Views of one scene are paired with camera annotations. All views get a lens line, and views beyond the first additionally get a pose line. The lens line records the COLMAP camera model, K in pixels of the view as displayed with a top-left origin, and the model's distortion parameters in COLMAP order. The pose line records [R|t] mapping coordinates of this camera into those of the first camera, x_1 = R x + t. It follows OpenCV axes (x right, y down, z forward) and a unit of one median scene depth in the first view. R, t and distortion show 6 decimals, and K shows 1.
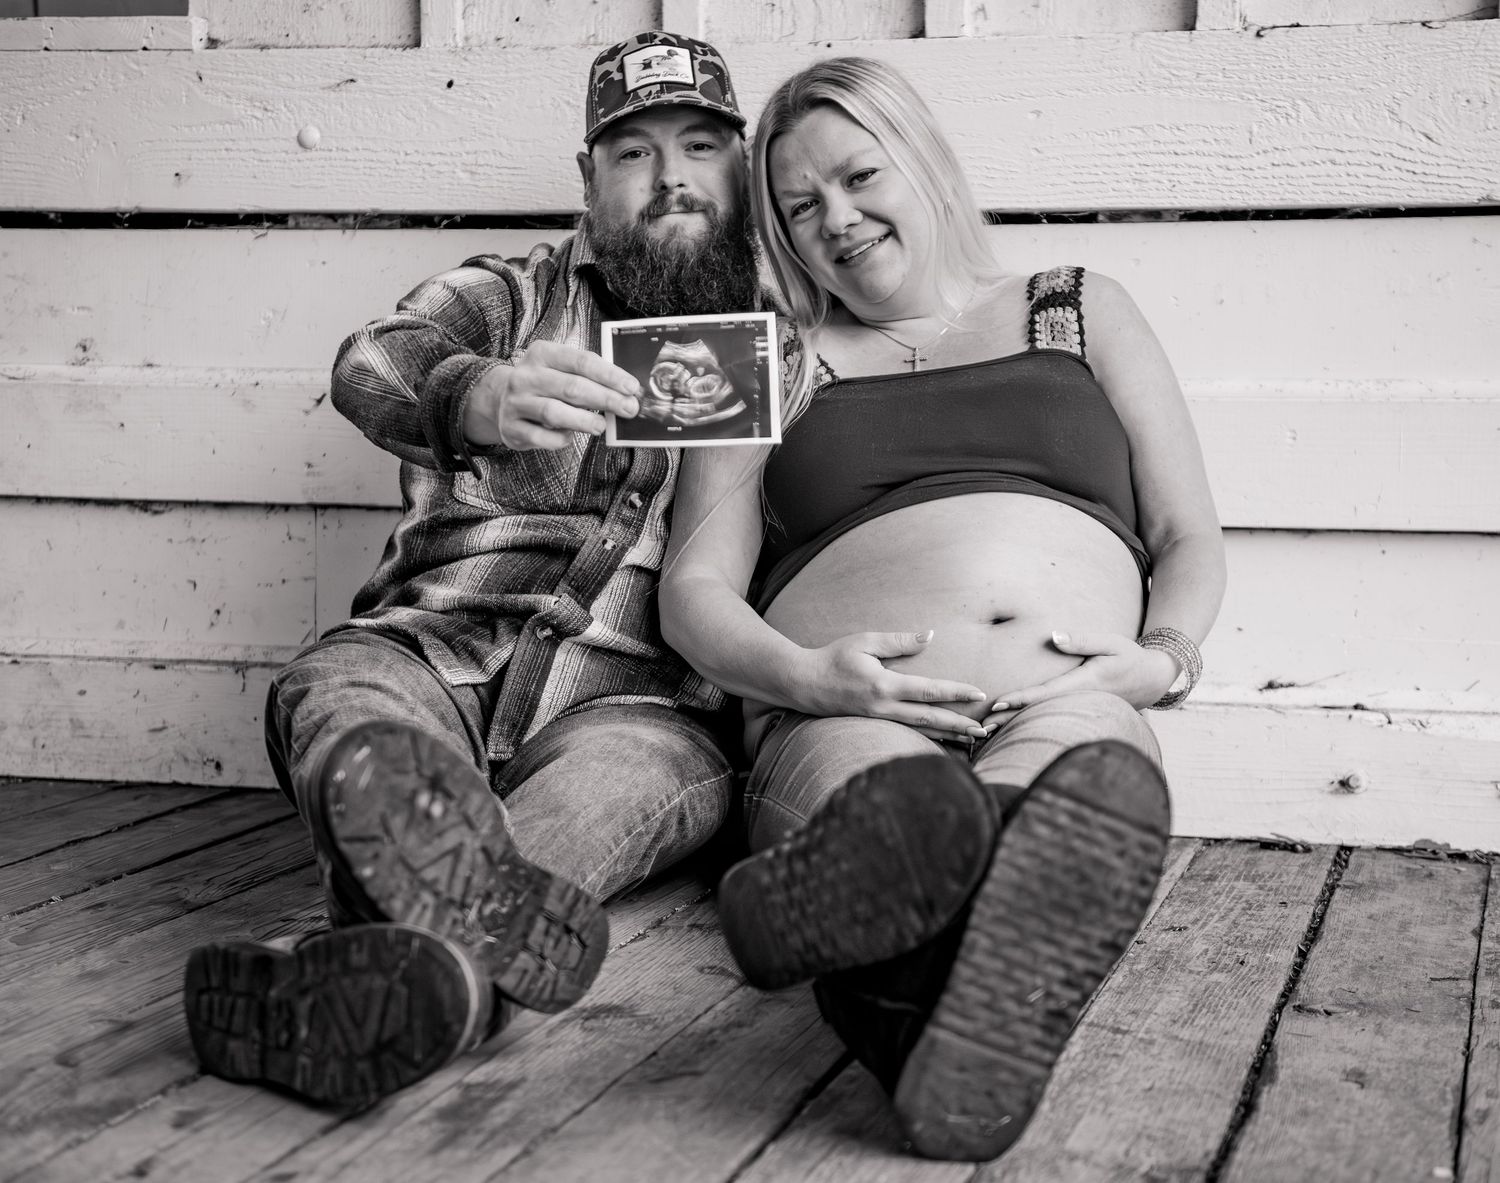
lens RADIAL K [[2531.2, 0, 731.4], [0, 2531.2, 579.5], [0, 0, 1]] dist [0.122683, 0.000000]
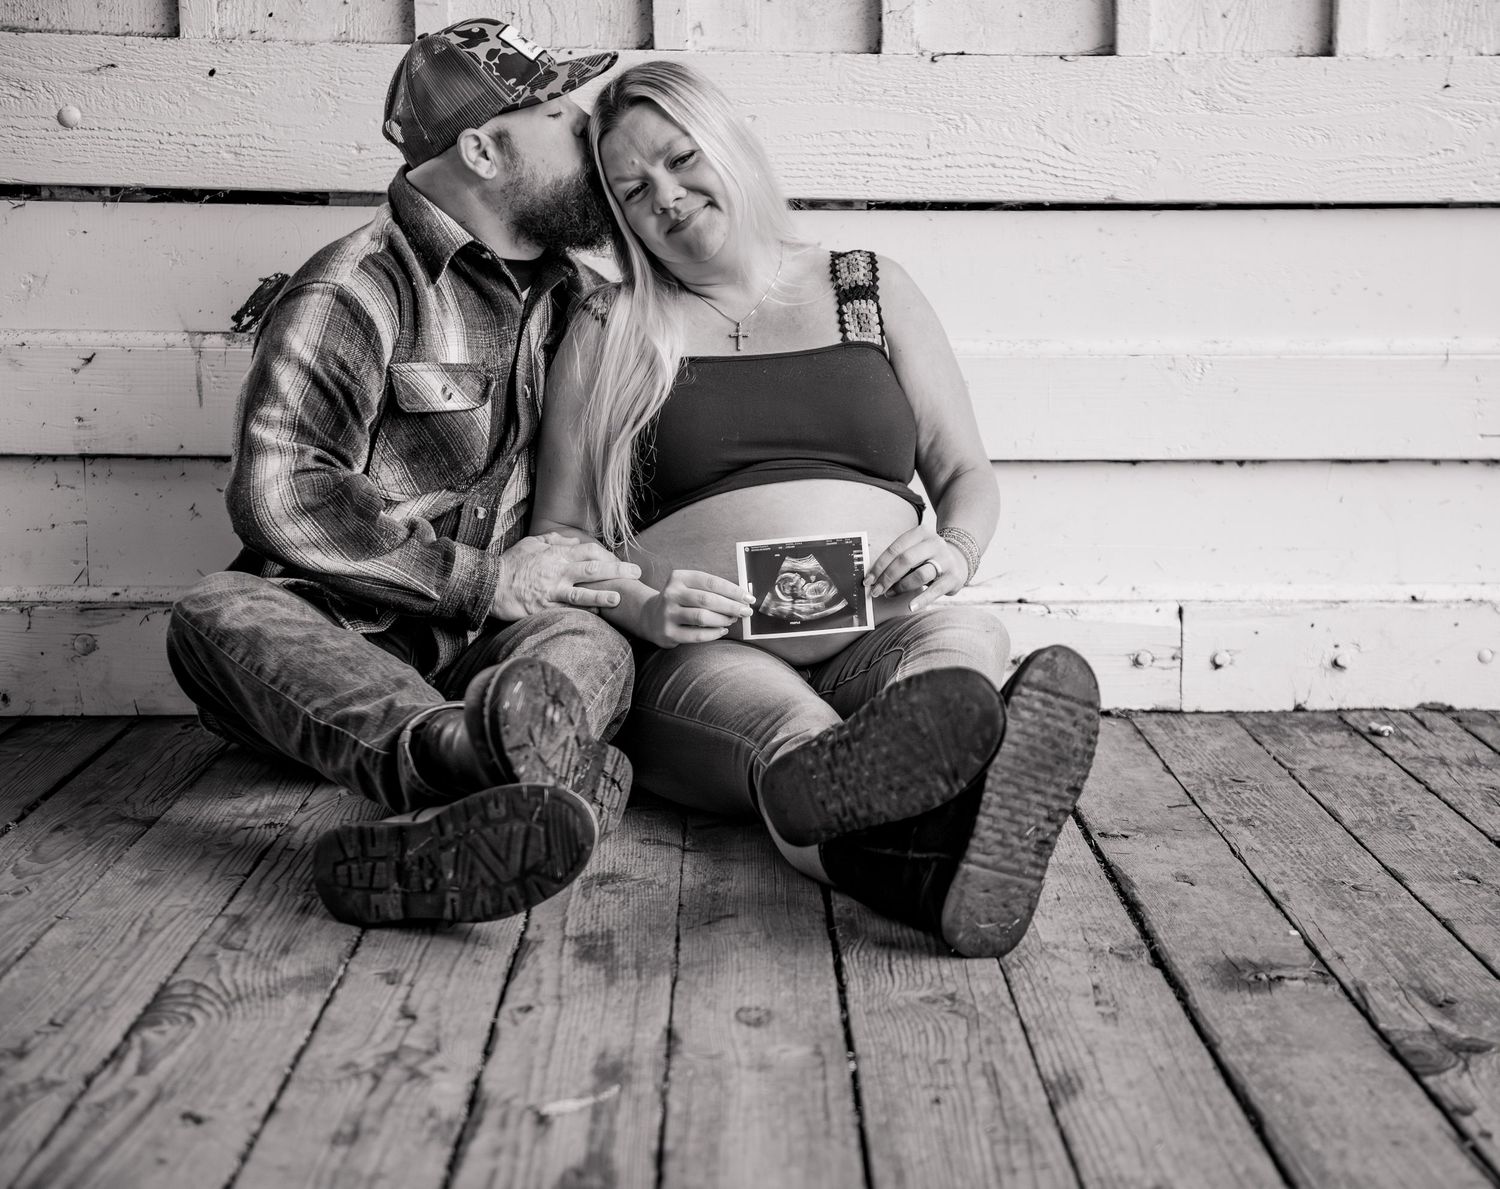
lens RADIAL K [[2531.2, 0, 749.4], [0, 2531.2, 598.8], [0, 0, 1]] dist [0.122683, 0.000000]
pose [[0.957971, -0.042682, 0.283672, -0.236995], [0.026550, 0.997817, 0.060476, -0.030278], [-0.285634, -0.050403, 0.957013, -0.161436]]
